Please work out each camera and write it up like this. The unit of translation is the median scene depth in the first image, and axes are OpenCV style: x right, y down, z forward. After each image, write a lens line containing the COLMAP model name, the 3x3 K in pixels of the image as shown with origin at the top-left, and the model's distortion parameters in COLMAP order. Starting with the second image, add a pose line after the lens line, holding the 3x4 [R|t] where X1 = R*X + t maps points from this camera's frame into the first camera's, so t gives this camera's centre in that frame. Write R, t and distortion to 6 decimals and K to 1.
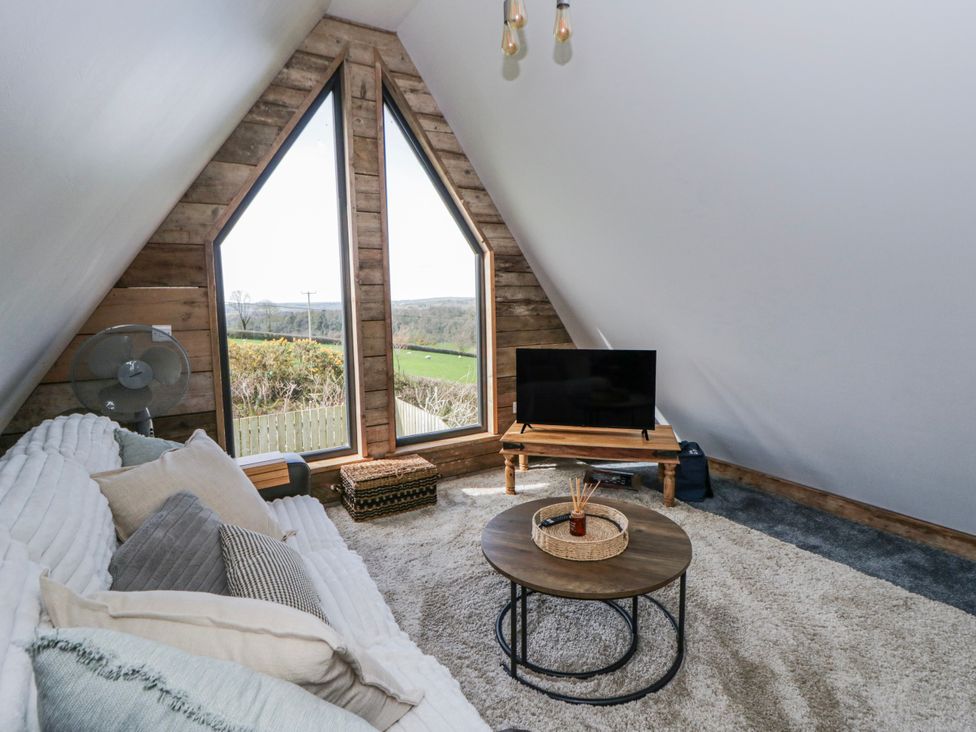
lens RADIAL K [[527.1, 0, 488.9], [0, 527.1, 359.5], [0, 0, 1]] dist [-0.003625, -0.005001]
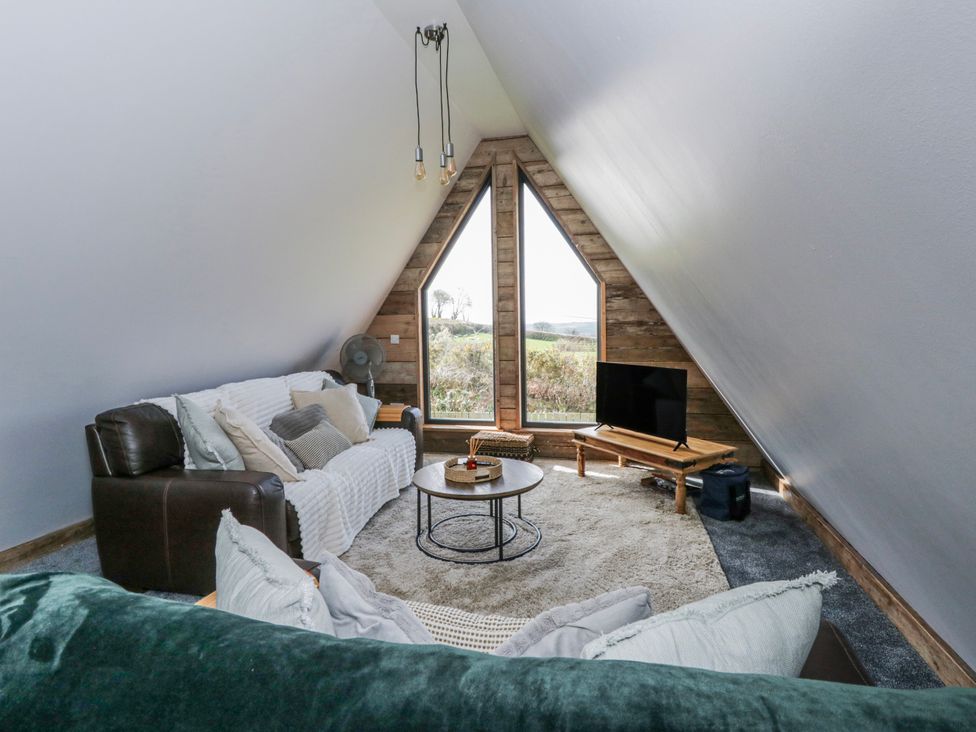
lens RADIAL K [[527.1, 0, 489.4], [0, 527.1, 368.6], [0, 0, 1]] dist [-0.003625, -0.005001]
pose [[0.682821, 0.073867, -0.726842, 0.827299], [-0.077115, 0.996605, 0.028837, -0.022424], [0.726504, 0.036360, 0.686199, -0.032950]]
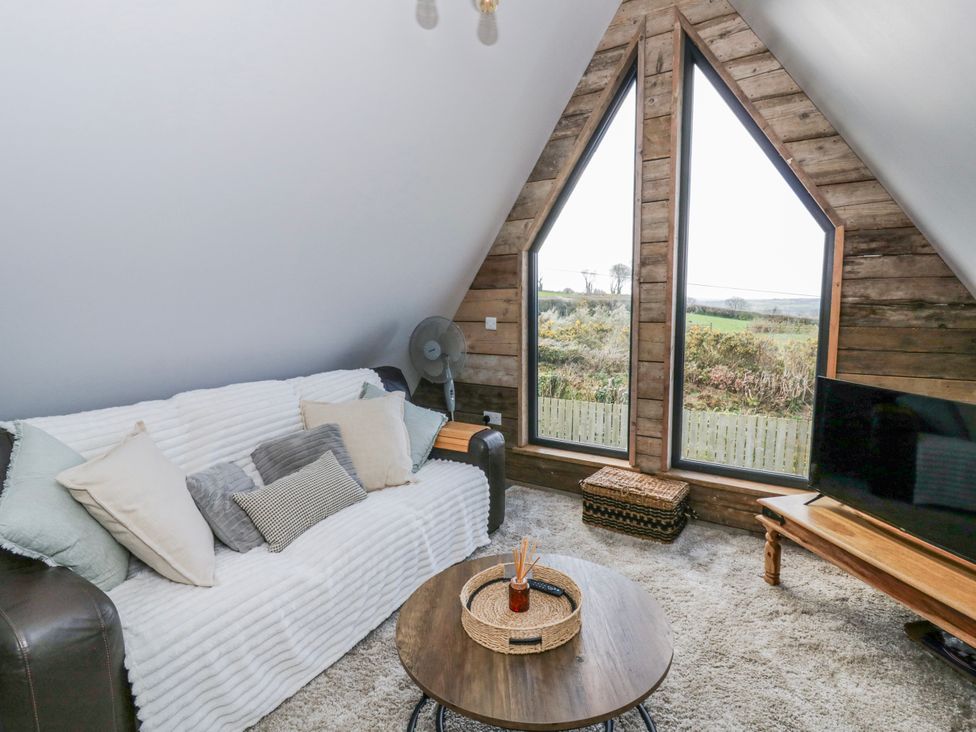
lens RADIAL K [[527.1, 0, 486.4], [0, 527.1, 372.3], [0, 0, 1]] dist [-0.003625, -0.005001]
pose [[0.399817, 0.139312, -0.905946, 0.507207], [-0.094724, 0.989370, 0.110337, -0.062826], [0.911687, 0.041700, 0.408764, 0.379383]]
